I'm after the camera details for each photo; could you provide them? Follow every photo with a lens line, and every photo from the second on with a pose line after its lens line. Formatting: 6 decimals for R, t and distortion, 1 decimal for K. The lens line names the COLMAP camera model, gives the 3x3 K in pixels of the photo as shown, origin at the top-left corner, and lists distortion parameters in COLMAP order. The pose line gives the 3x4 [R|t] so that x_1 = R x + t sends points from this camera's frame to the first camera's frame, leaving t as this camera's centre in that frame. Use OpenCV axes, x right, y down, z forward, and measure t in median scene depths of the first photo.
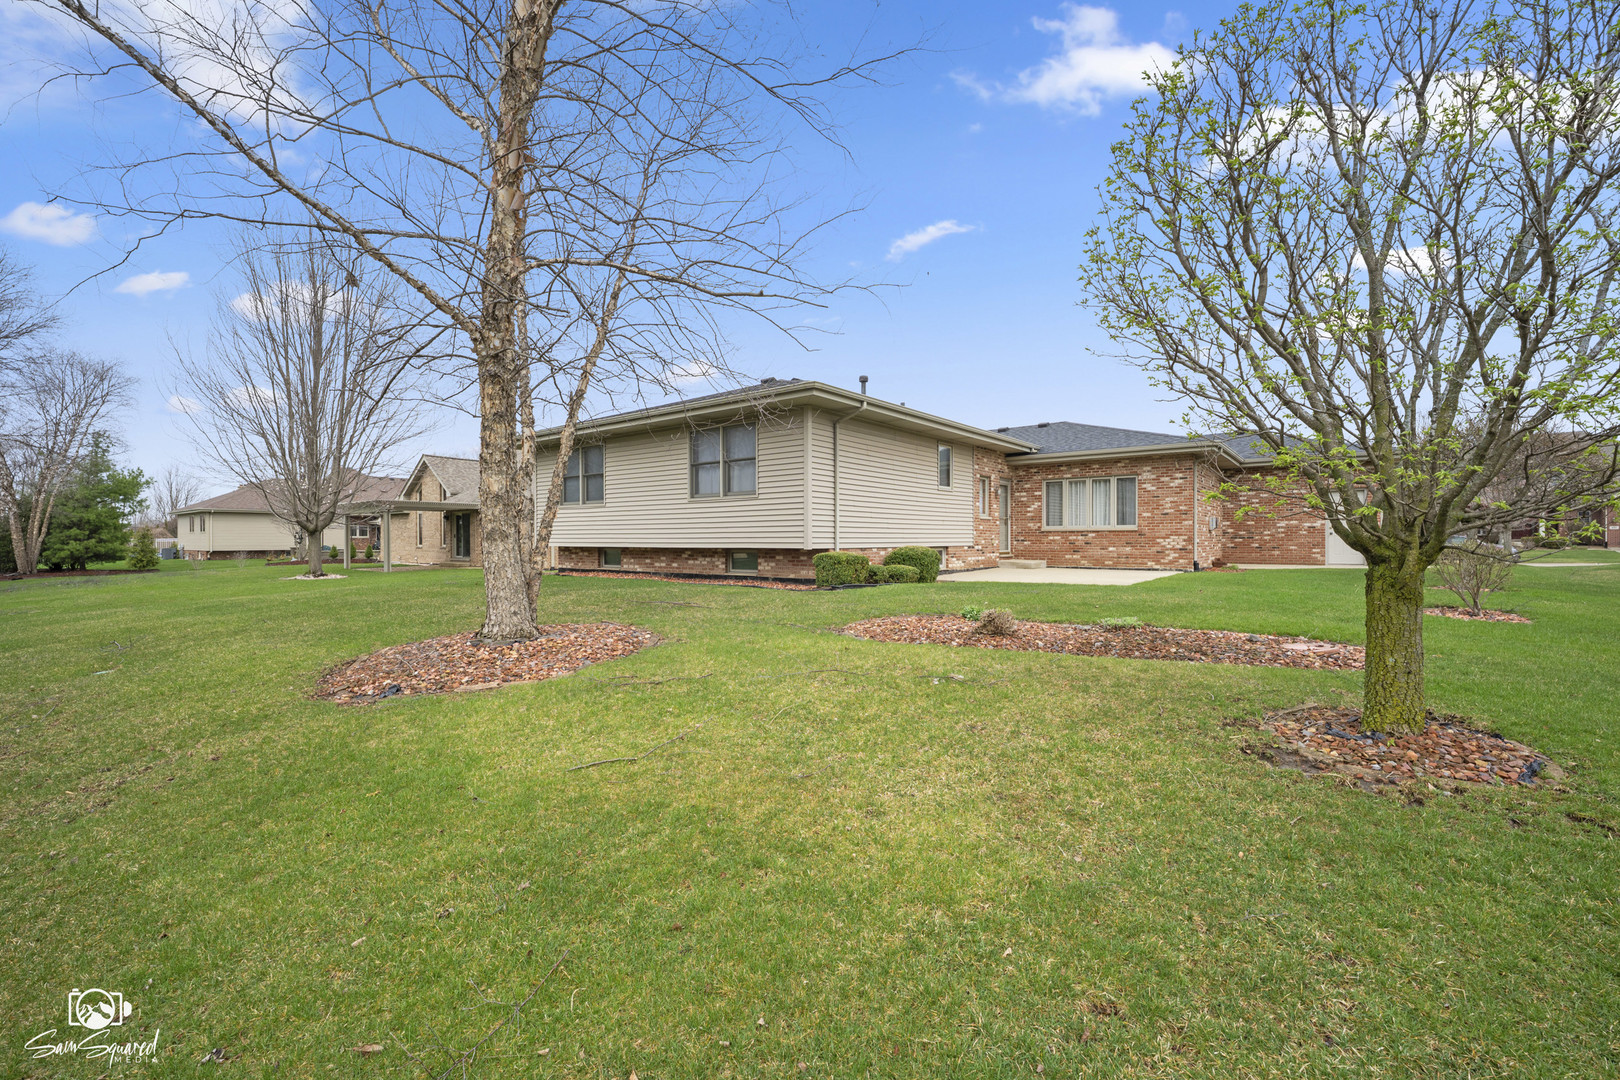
lens RADIAL K [[669.7, 0, 814.0], [0, 669.7, 538.1], [0, 0, 1]] dist [-0.002725, -0.005125]
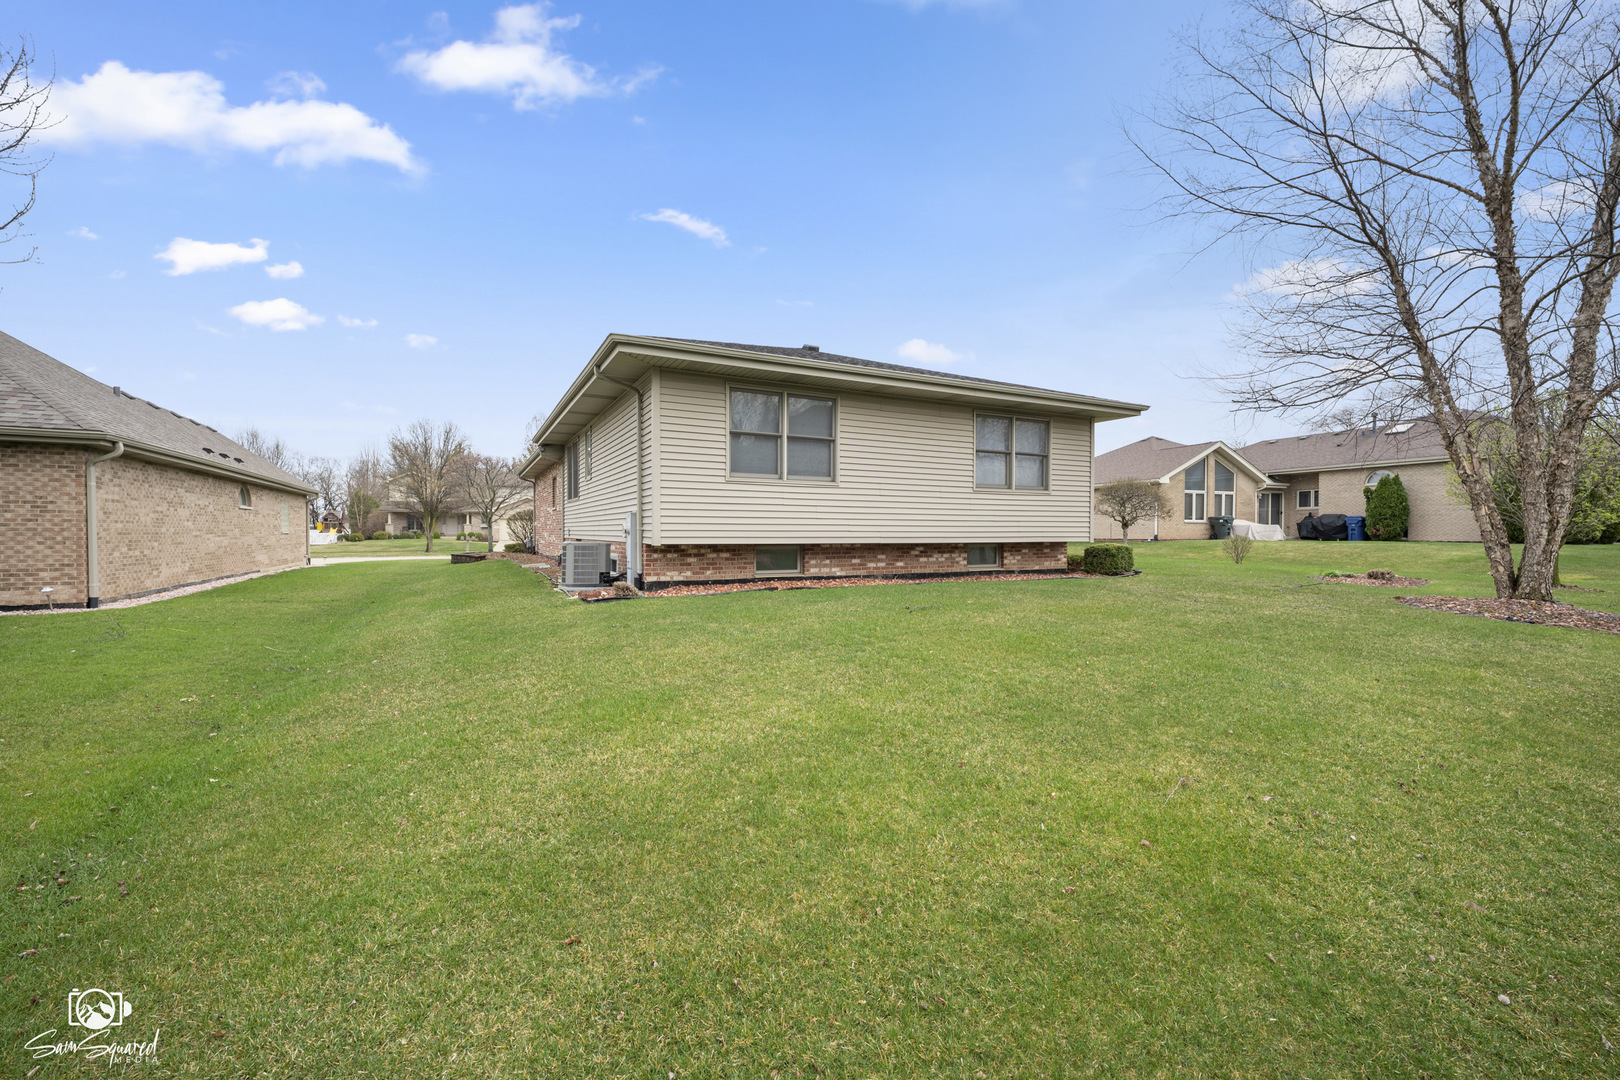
lens RADIAL K [[669.7, 0, 807.0], [0, 669.7, 542.1], [0, 0, 1]] dist [-0.002725, -0.005125]
pose [[0.423337, -0.011211, 0.905903, -0.994851], [-0.005669, 0.999871, 0.015023, 0.000660], [-0.905955, -0.011496, 0.423219, 0.739285]]
